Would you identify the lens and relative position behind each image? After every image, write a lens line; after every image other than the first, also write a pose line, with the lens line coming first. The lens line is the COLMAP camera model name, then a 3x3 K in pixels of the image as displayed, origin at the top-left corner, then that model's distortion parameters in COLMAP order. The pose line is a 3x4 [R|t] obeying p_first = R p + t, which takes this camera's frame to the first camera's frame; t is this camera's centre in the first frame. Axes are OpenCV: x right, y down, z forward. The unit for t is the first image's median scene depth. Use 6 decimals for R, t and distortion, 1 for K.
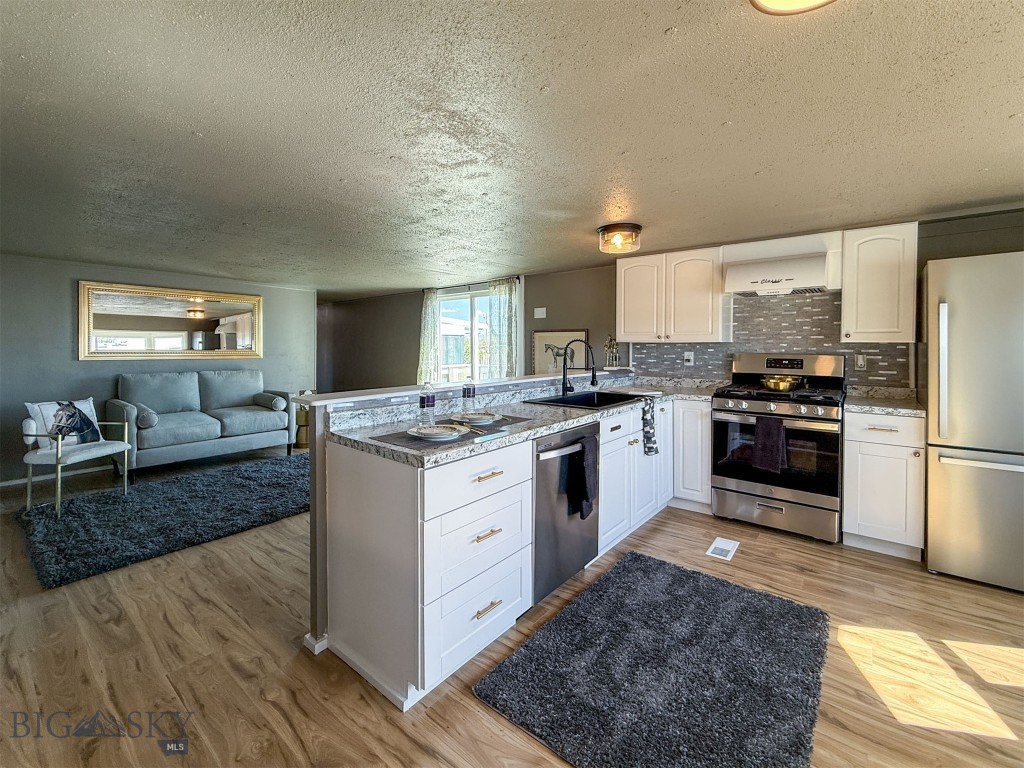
lens RADIAL K [[388.9, 0, 627.0], [0, 388.9, 357.2], [0, 0, 1]] dist [0.000691, 0.000470]
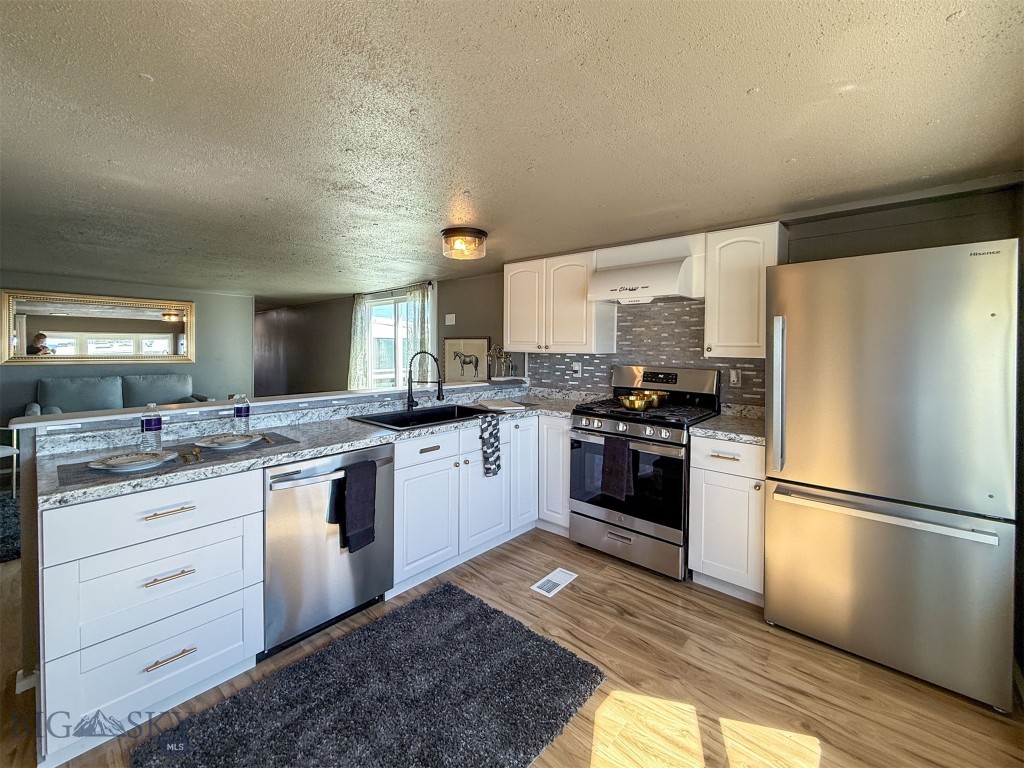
lens RADIAL K [[388.9, 0, 596.7], [0, 388.9, 359.4], [0, 0, 1]] dist [0.000691, 0.000470]
pose [[0.997898, 0.008232, -0.064283, 0.376803], [-0.008113, 0.999965, 0.002110, -0.032909], [0.064298, -0.001584, 0.997930, 0.087350]]
